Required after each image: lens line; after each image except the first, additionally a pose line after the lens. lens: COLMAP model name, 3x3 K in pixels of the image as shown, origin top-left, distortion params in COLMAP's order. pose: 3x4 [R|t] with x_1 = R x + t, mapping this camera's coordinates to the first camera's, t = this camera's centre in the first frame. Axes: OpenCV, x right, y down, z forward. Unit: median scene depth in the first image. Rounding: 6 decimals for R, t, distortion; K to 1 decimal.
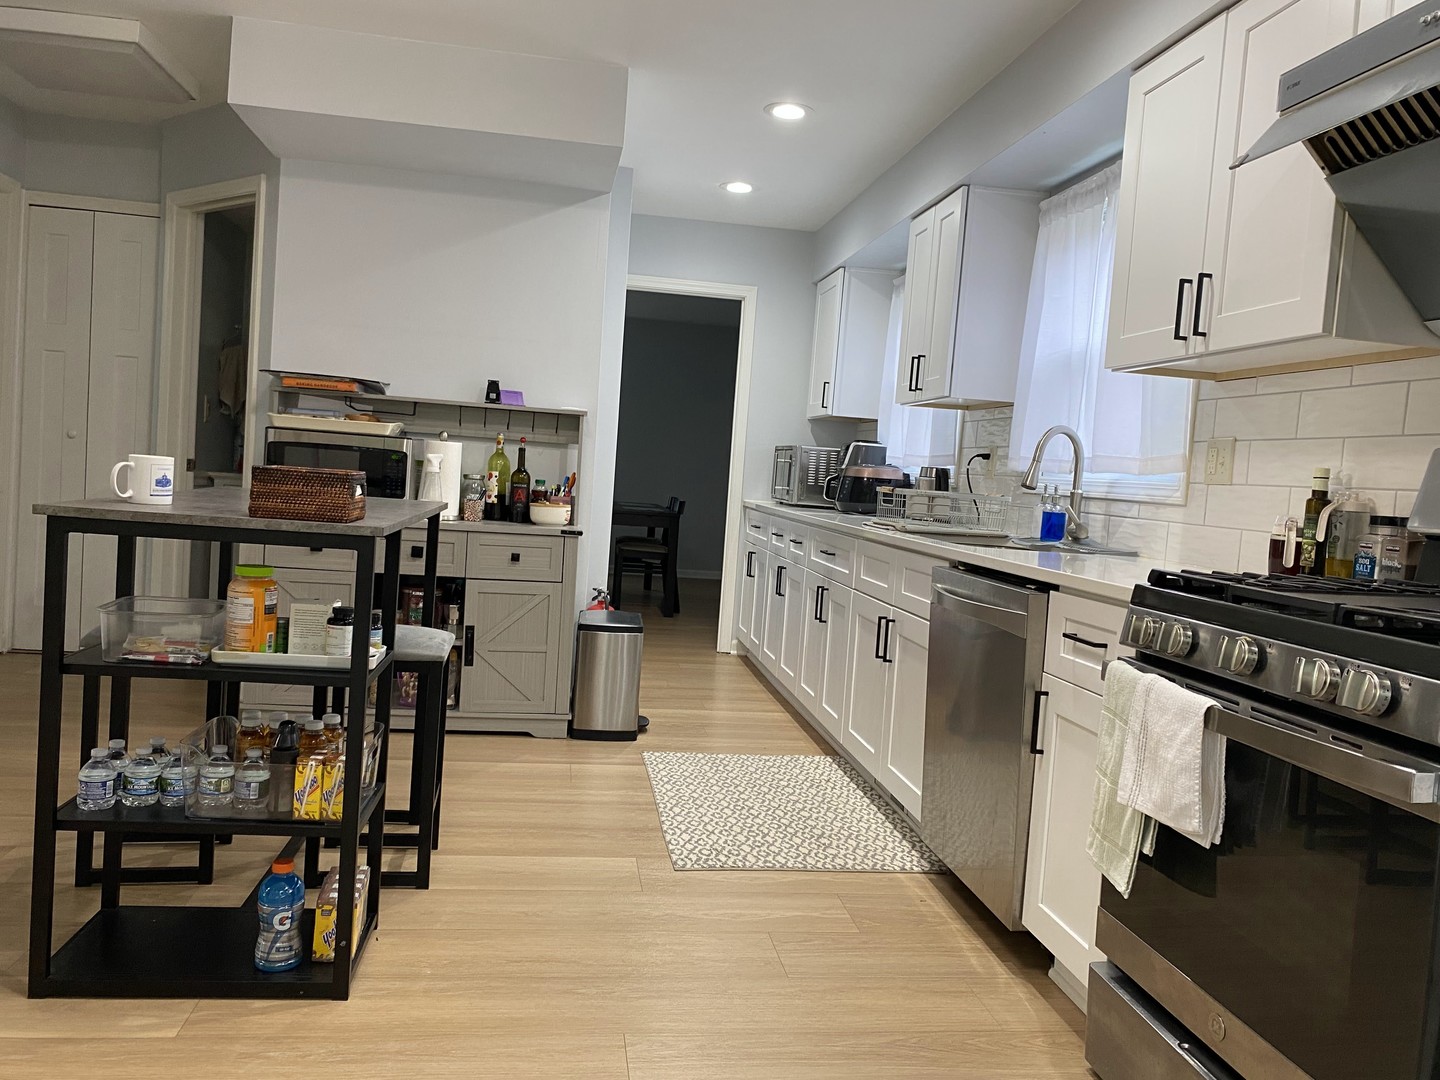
lens RADIAL K [[1093.1, 0, 722.3], [0, 1093.1, 536.9], [0, 0, 1]] dist [0.076722, -0.107736]
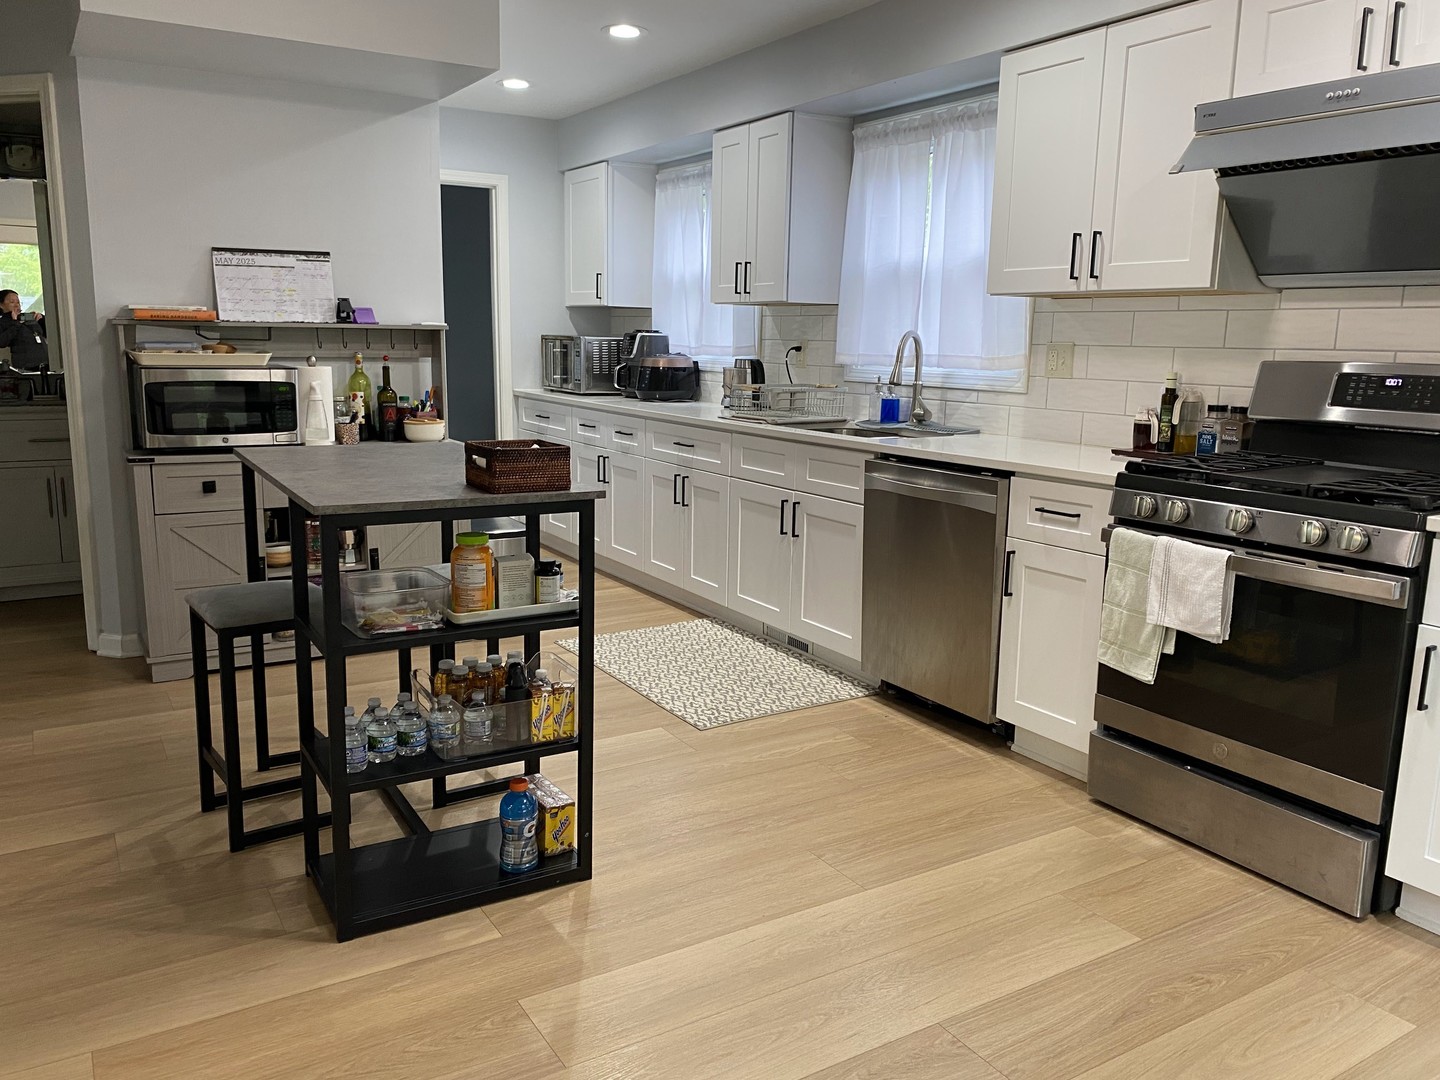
lens RADIAL K [[1078.6, 0, 720.0], [0, 1078.6, 540.0], [0, 0, 1]] dist [0.149162, -0.397859]
pose [[0.919094, -0.125435, 0.373541, -0.547768], [0.070676, 0.985083, 0.156894, -0.111039], [-0.387649, -0.117800, 0.914249, -0.091322]]
